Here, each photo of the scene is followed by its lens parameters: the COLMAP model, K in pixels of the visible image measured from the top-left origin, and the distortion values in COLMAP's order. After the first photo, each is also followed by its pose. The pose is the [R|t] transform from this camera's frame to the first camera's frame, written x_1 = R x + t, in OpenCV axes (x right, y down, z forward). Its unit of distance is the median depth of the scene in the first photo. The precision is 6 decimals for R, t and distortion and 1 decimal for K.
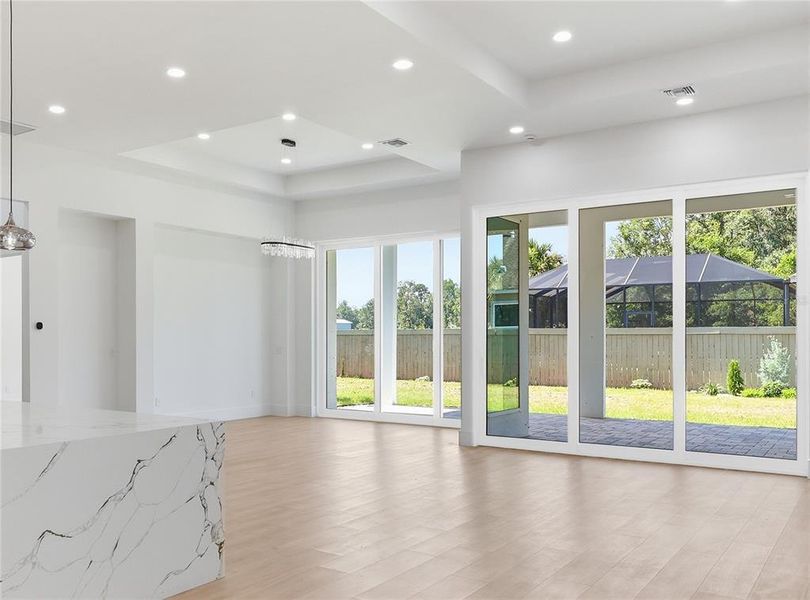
lens RADIAL K [[639.2, 0, 373.6], [0, 639.2, 329.6], [0, 0, 1]] dist [0.007614, -0.008543]
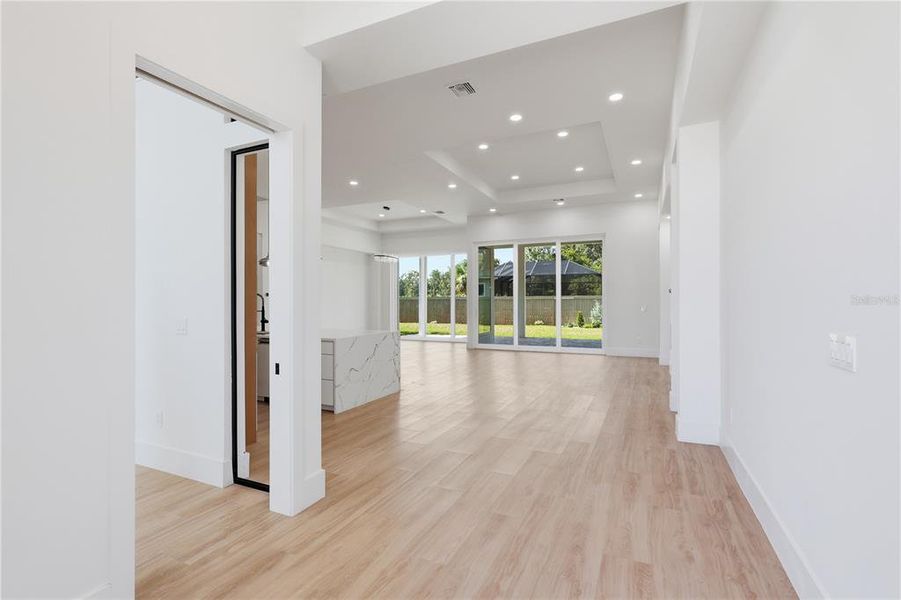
lens RADIAL K [[417.1, 0, 451.6], [0, 417.1, 300.0], [0, 0, 1]] dist [-0.000316, 0.001009]
pose [[0.977799, -0.003910, 0.209508, -0.192509], [0.003104, 0.999986, 0.004177, 0.004669], [-0.209521, -0.003434, 0.977798, -0.354937]]
